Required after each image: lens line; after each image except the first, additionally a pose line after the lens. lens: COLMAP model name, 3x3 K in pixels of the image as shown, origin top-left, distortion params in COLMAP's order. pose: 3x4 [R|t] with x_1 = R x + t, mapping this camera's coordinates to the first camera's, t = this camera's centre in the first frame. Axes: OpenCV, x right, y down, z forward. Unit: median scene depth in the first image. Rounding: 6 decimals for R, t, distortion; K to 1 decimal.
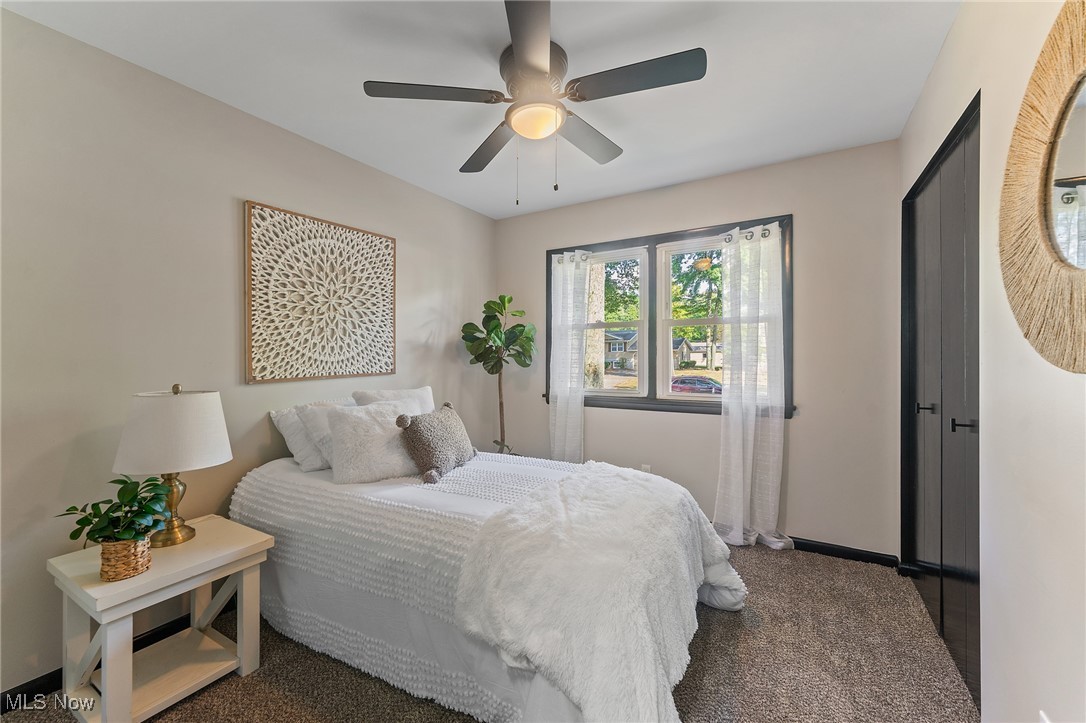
lens RADIAL K [[438.2, 0, 533.4], [0, 438.2, 361.5], [0, 0, 1]] dist [-0.007145, 0.001128]
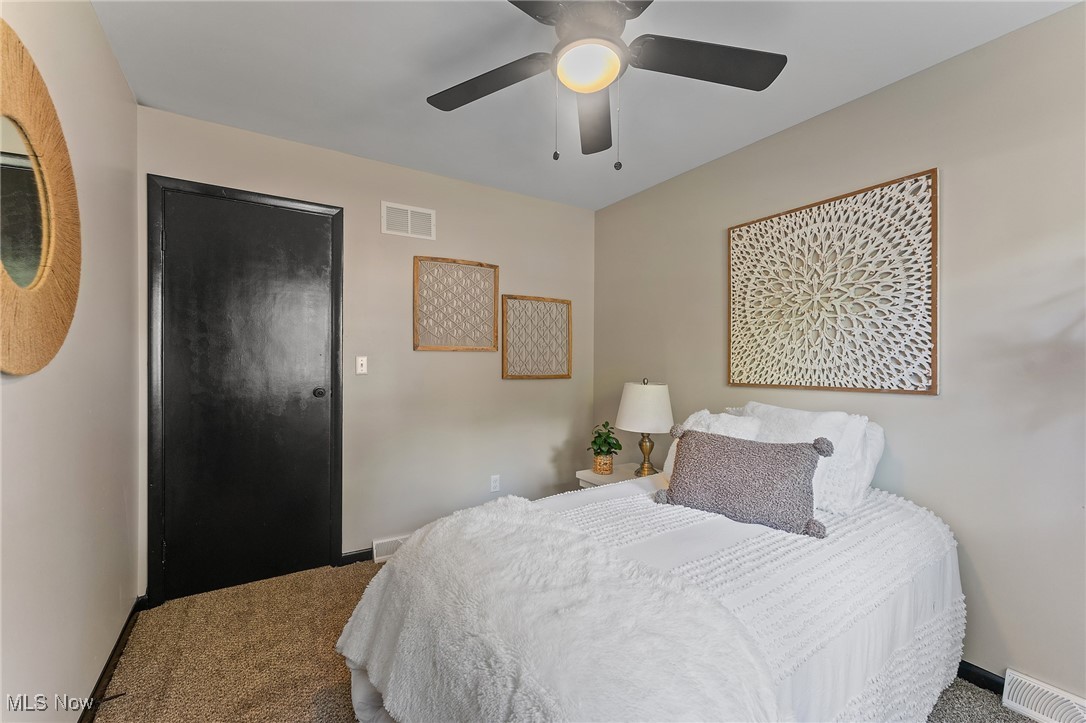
lens RADIAL K [[438.2, 0, 541.6], [0, 438.2, 358.7], [0, 0, 1]] dist [-0.007145, 0.001128]
pose [[-0.425248, 0.003015, -0.905072, 0.522267], [-0.016523, 0.999802, 0.011094, -0.021104], [0.904926, 0.019672, -0.425114, 0.890163]]
